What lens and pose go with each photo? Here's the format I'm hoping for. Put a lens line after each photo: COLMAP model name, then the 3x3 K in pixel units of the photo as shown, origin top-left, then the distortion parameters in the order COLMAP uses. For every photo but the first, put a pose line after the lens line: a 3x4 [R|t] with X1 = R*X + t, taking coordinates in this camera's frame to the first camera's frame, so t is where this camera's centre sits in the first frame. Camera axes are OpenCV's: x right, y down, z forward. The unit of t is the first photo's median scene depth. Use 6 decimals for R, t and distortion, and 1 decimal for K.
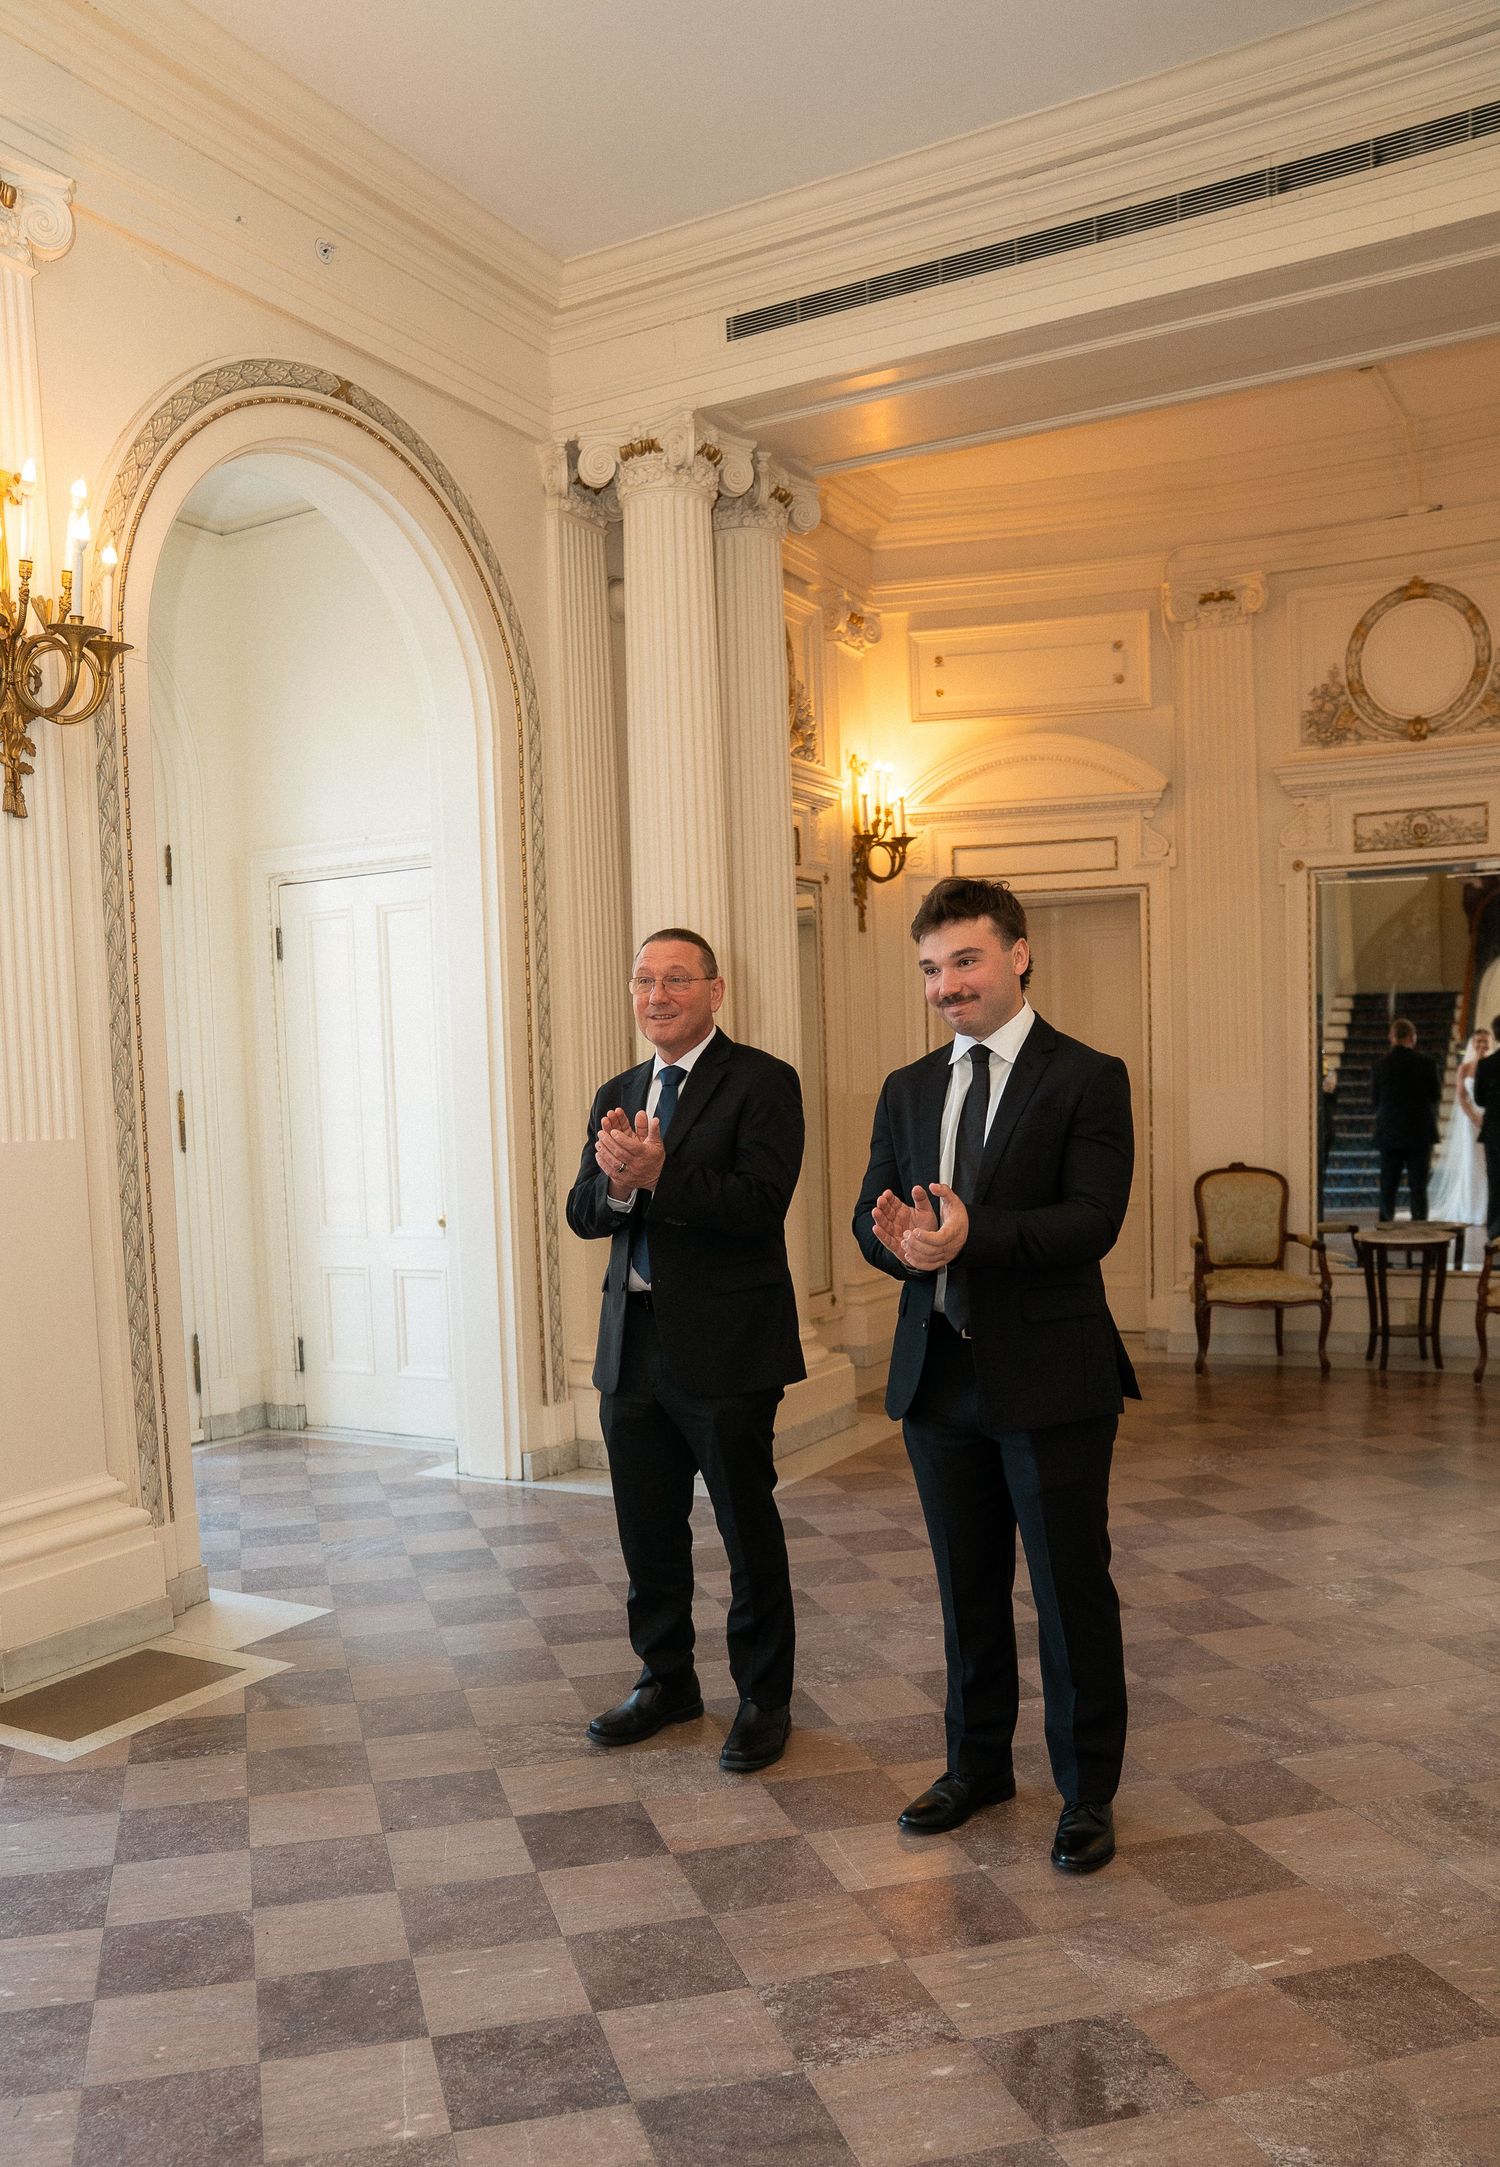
lens RADIAL K [[1713.8, 0, 678.3], [0, 1713.8, 1277.5], [0, 0, 1]] dist [-0.132028, 0.094121]
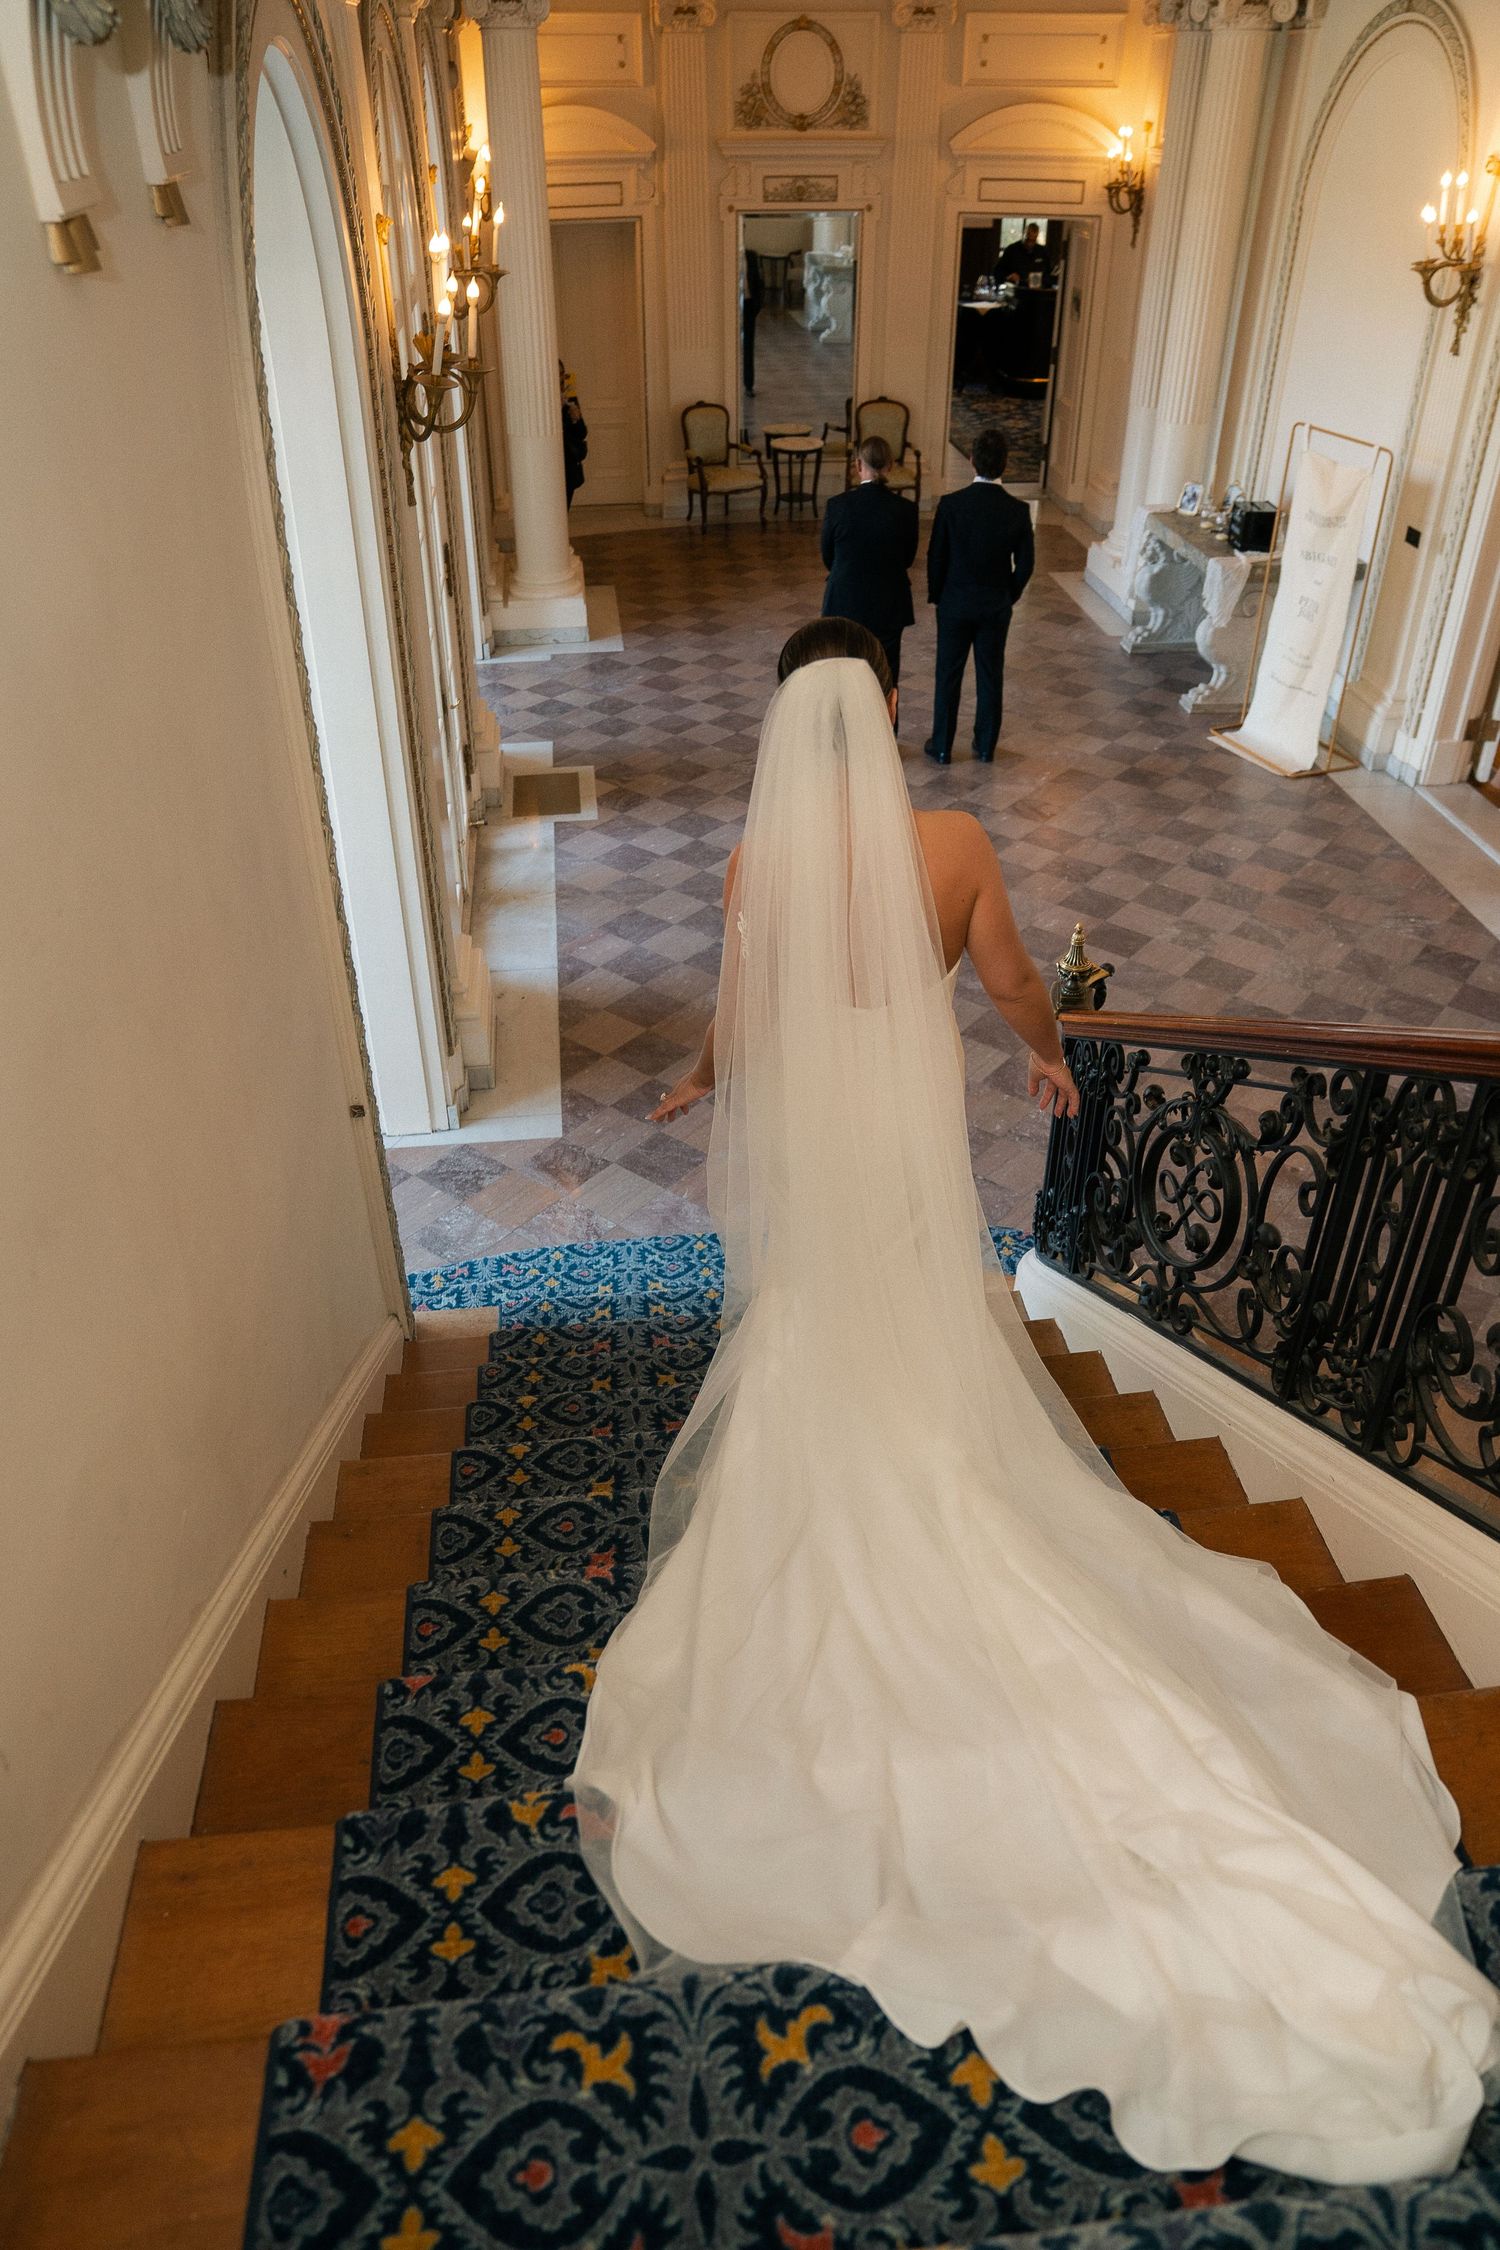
lens RADIAL K [[1582.6, 0, 746.5], [0, 1582.6, 1121.4], [0, 0, 1]] dist [-0.133650, 0.112220]
pose [[0.794121, -0.318733, 0.517475, -0.731054], [0.038056, 0.875855, 0.481072, -0.196754], [-0.606566, -0.362336, 0.707665, -0.424802]]
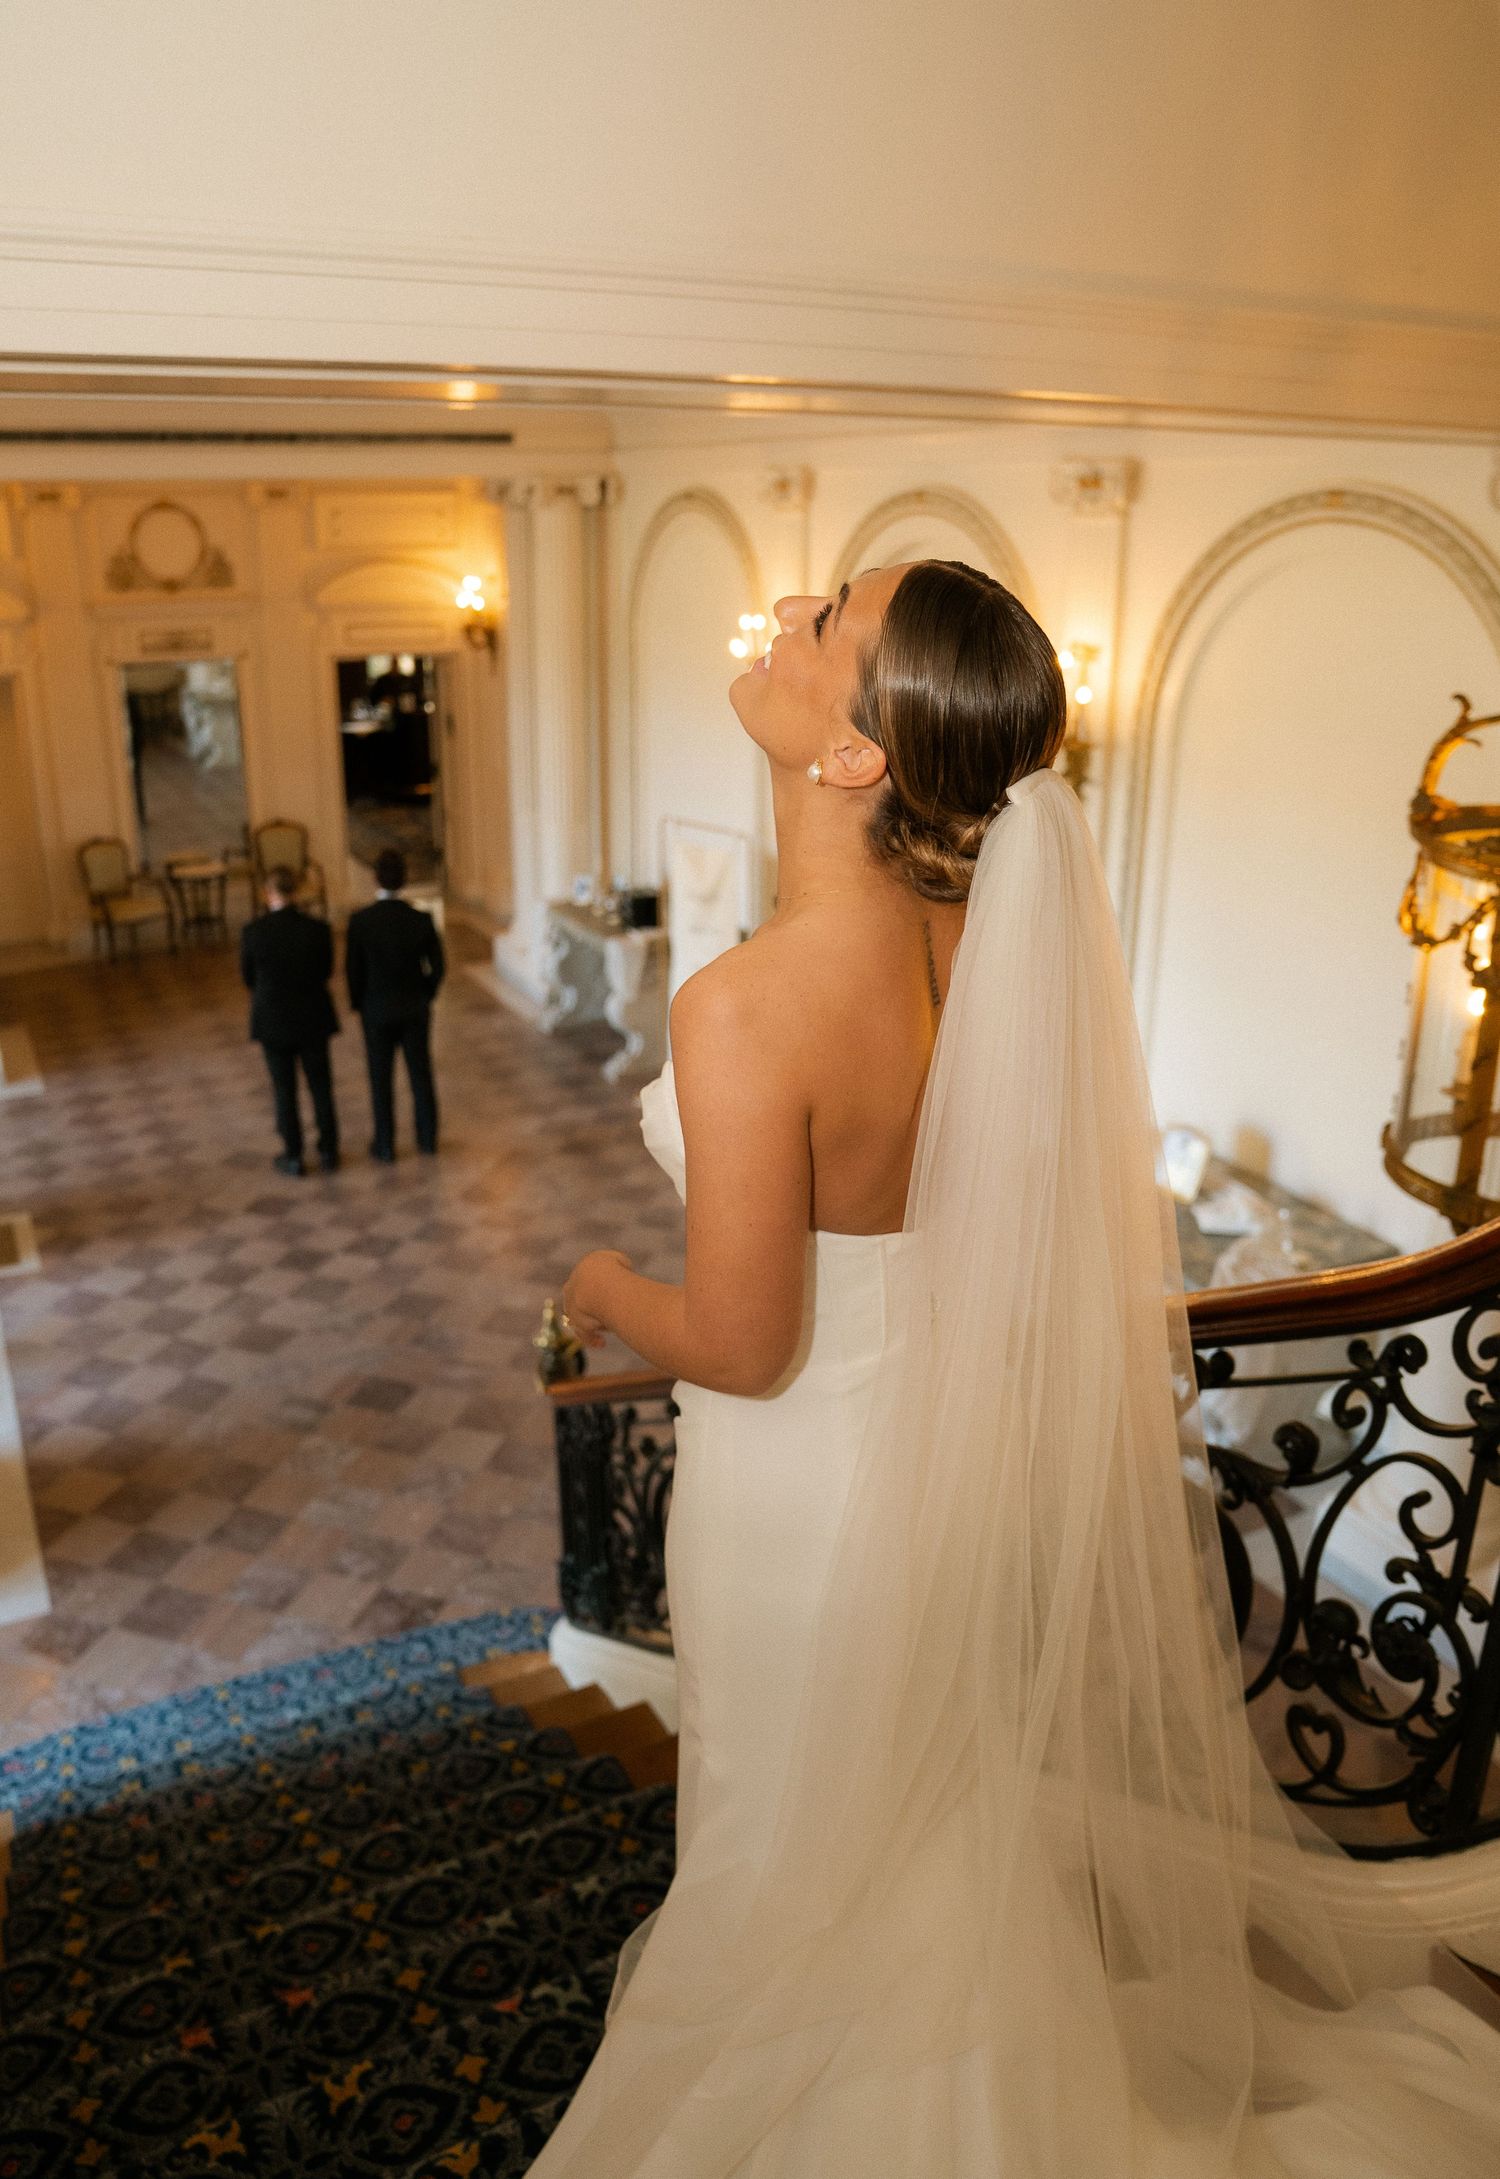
lens RADIAL K [[1621.8, 0, 747.0], [0, 1621.8, 1051.5], [0, 0, 1]] dist [-0.129512, 0.100368]
pose [[0.519800, -0.240649, 0.819692, -0.764342], [0.070950, 0.968350, 0.239301, -0.216544], [-0.851336, -0.066231, 0.520423, -0.450717]]
